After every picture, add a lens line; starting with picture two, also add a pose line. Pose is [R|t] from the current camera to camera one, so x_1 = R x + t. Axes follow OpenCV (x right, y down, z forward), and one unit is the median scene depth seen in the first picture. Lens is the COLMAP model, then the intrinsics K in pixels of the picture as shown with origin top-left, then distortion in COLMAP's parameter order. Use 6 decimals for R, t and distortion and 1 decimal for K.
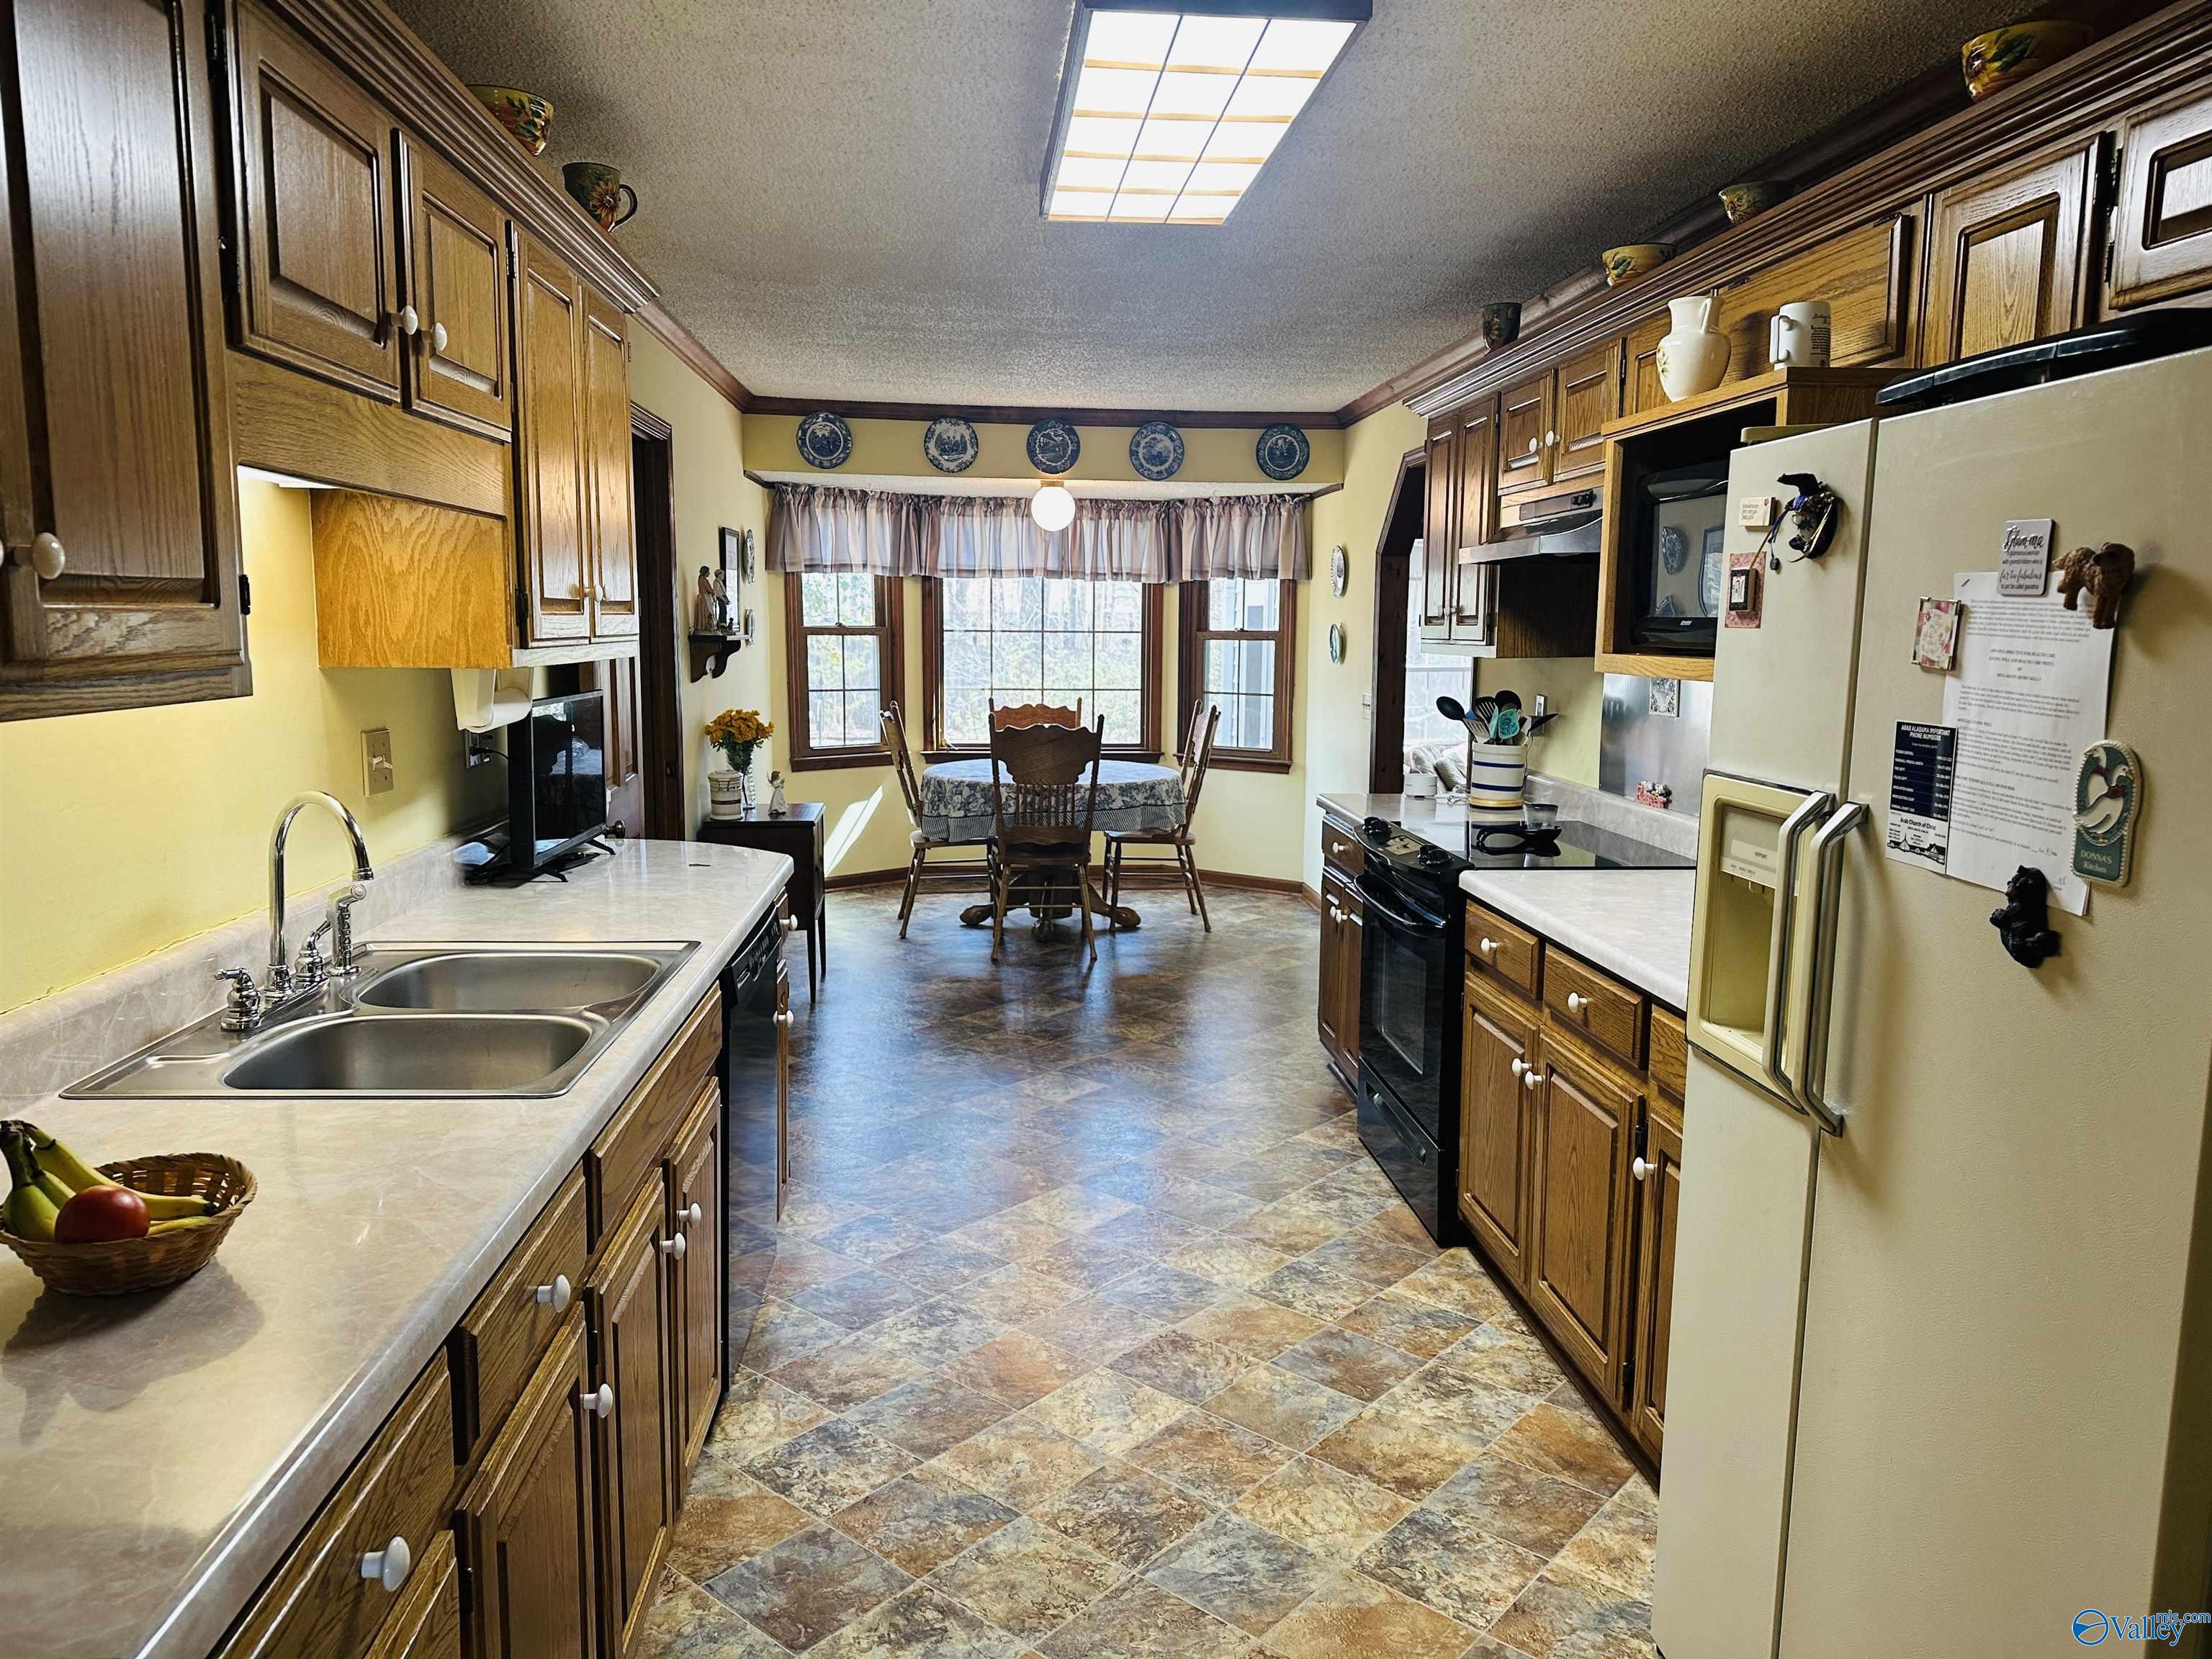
lens RADIAL K [[1531.5, 0, 1106.4], [0, 1531.5, 812.9], [0, 0, 1]] dist [0.132134, -0.215391]
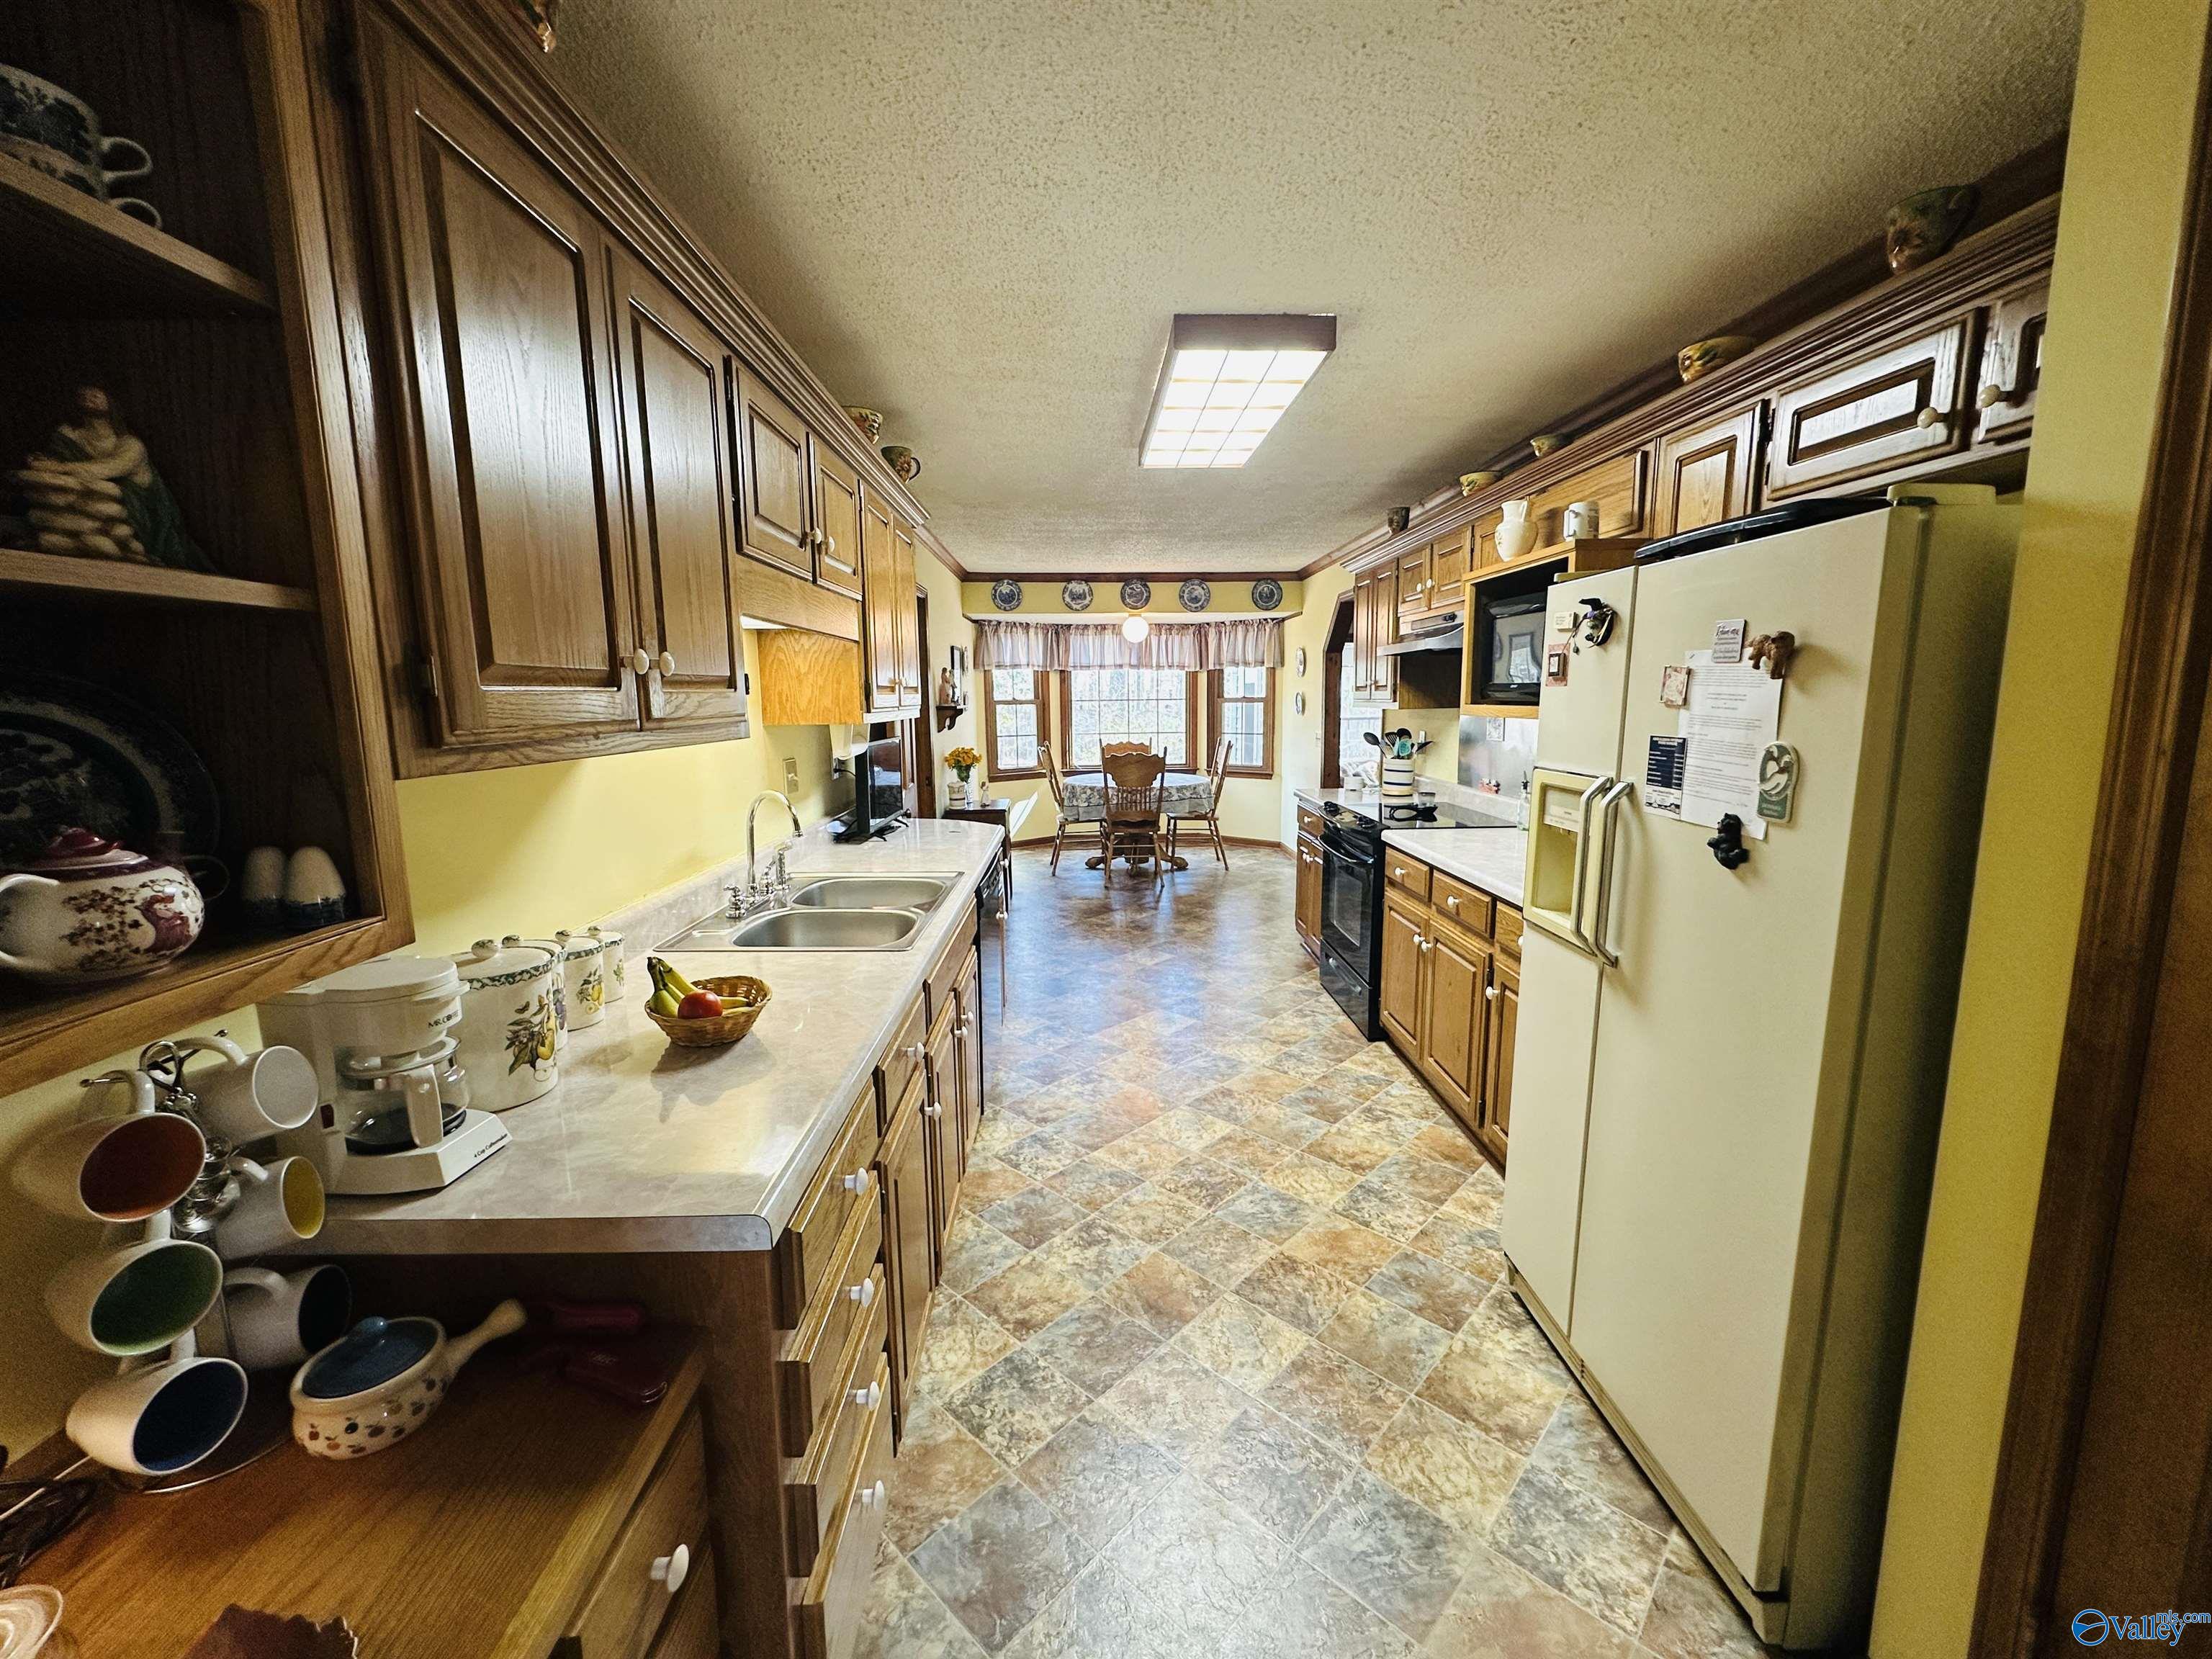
lens RADIAL K [[882.4, 0, 1109.8], [0, 882.4, 826.5], [0, 0, 1]] dist [-0.002350, -0.000592]
pose [[0.998476, -0.011929, -0.053887, -0.024016], [0.013174, 0.999653, 0.022815, 0.005856], [0.053596, -0.023490, 0.998286, -0.018717]]
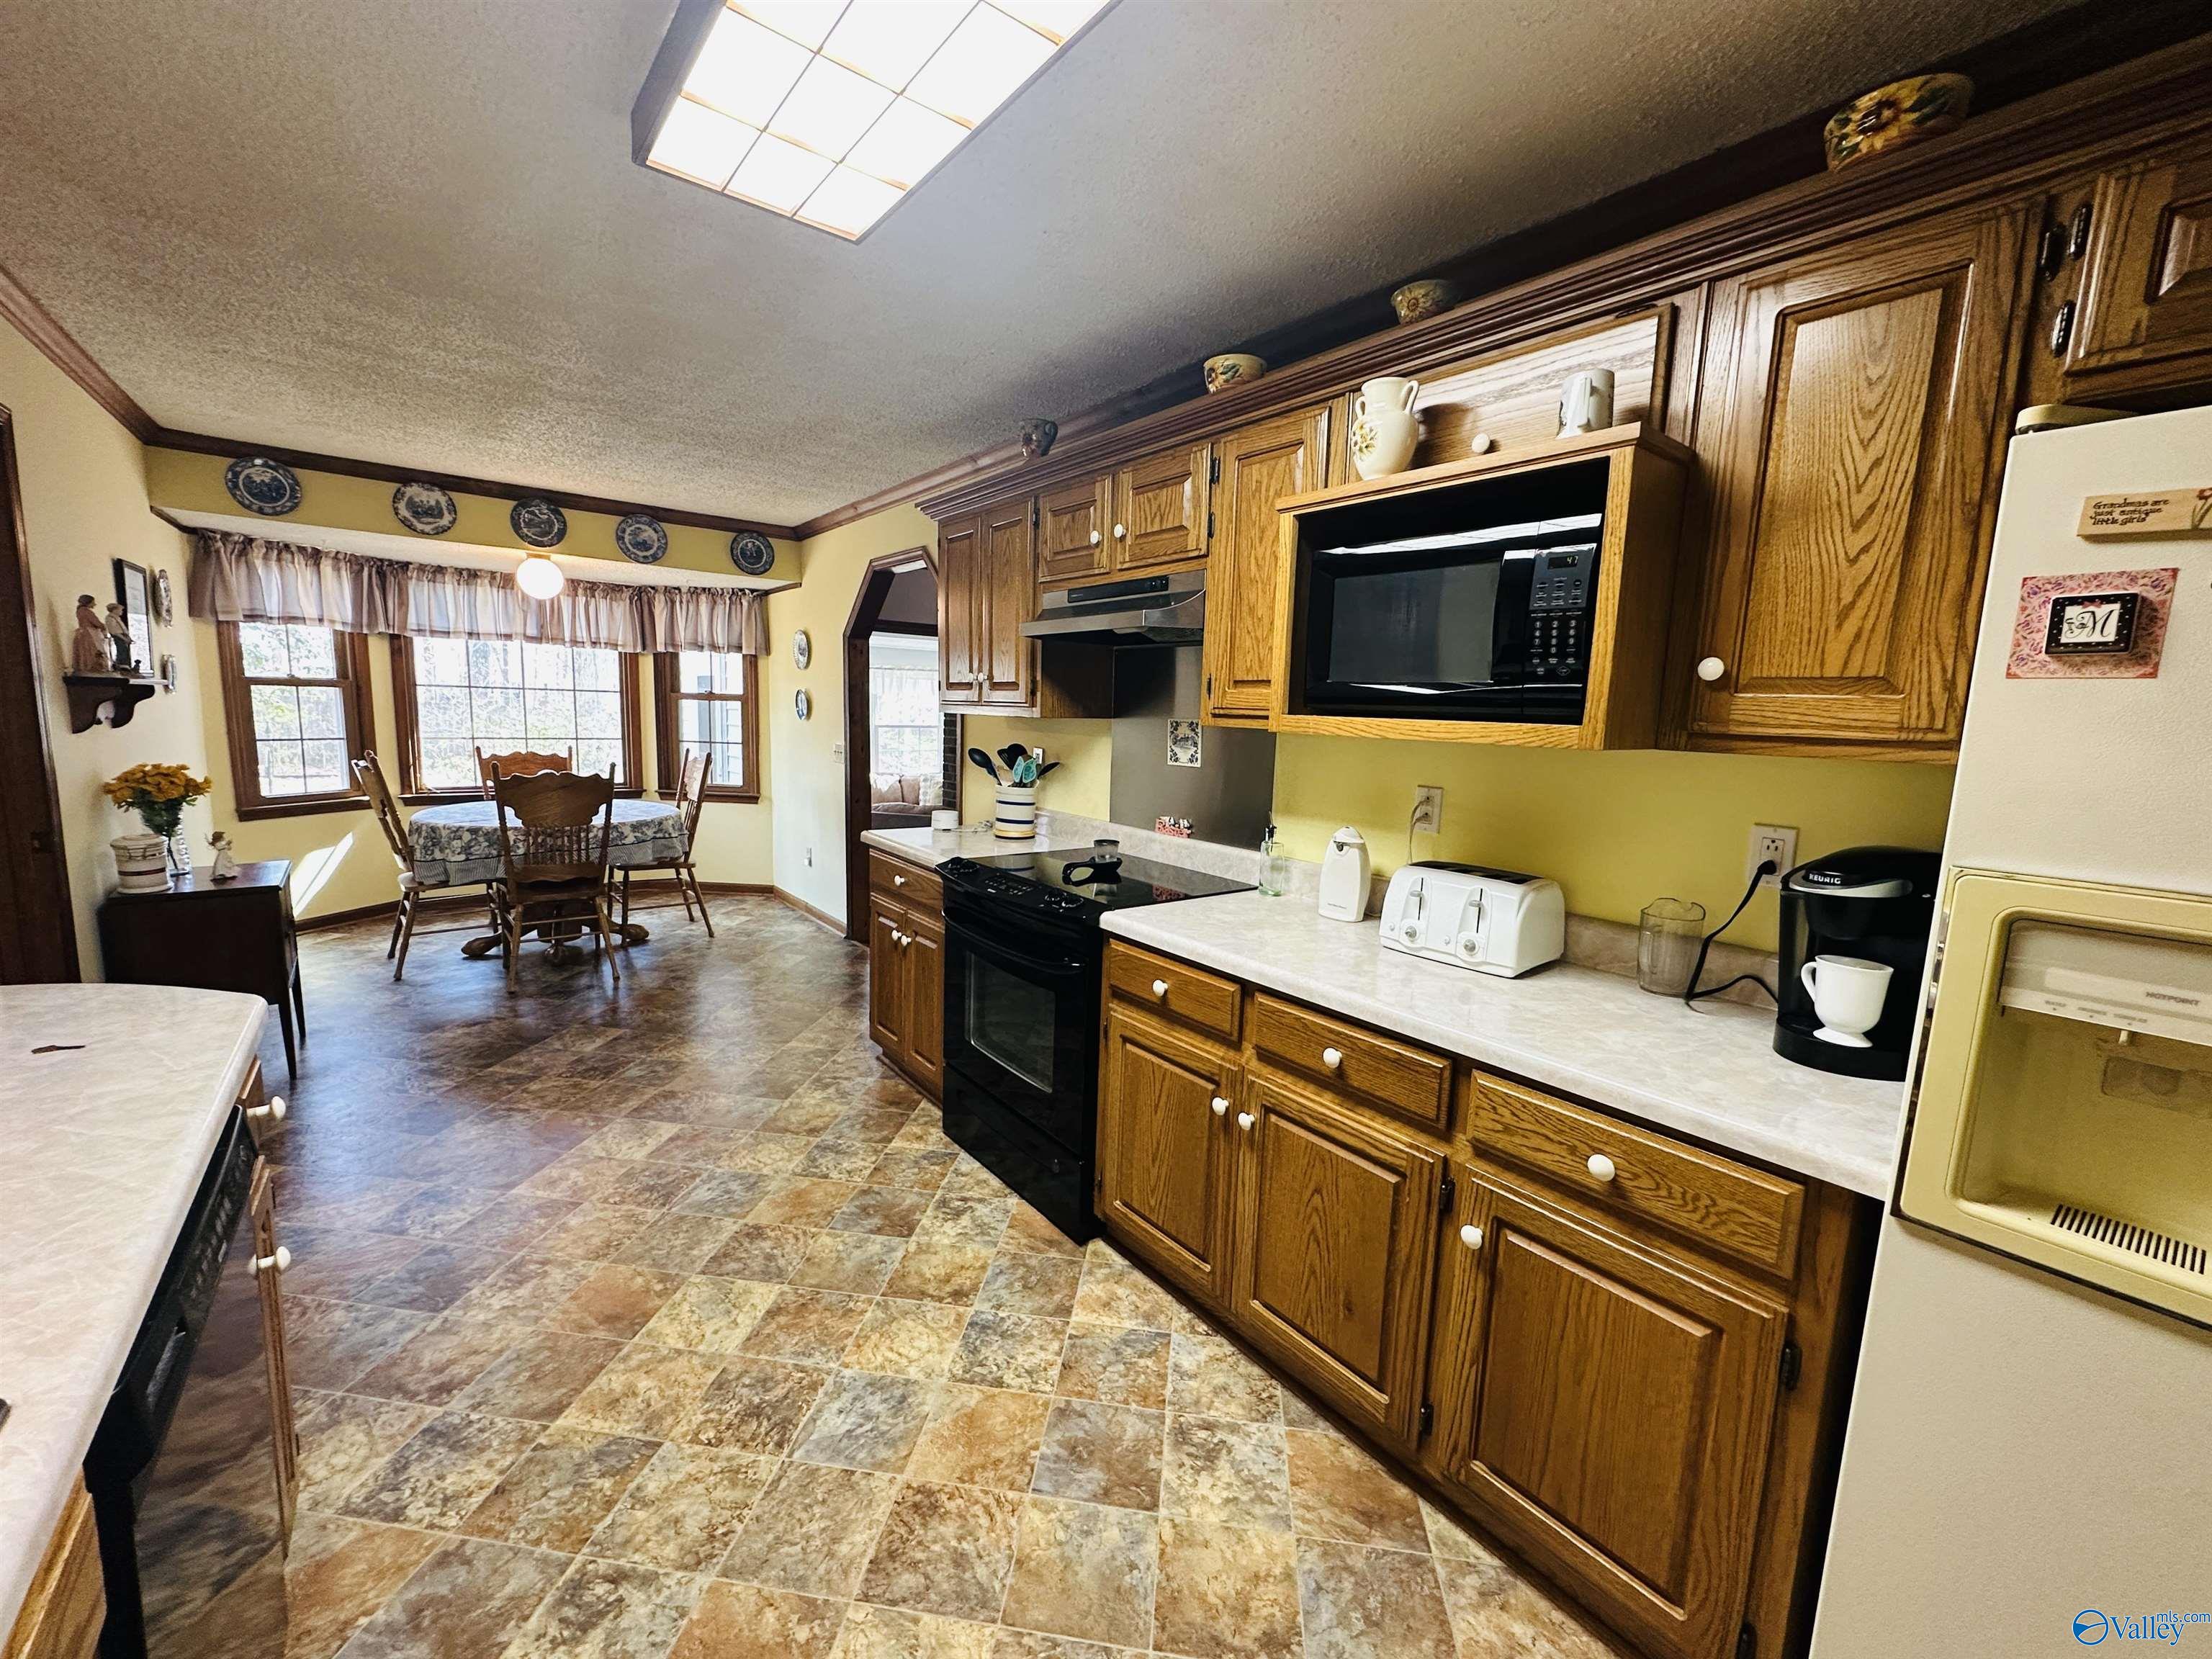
lens RADIAL K [[882.4, 0, 1109.8], [0, 882.4, 826.5], [0, 0, 1]] dist [-0.002350, -0.000592]
pose [[0.834816, -0.052503, 0.548019, -0.096265], [0.040913, 0.998606, 0.033347, -0.040652], [-0.549006, -0.005418, 0.835801, 0.445782]]
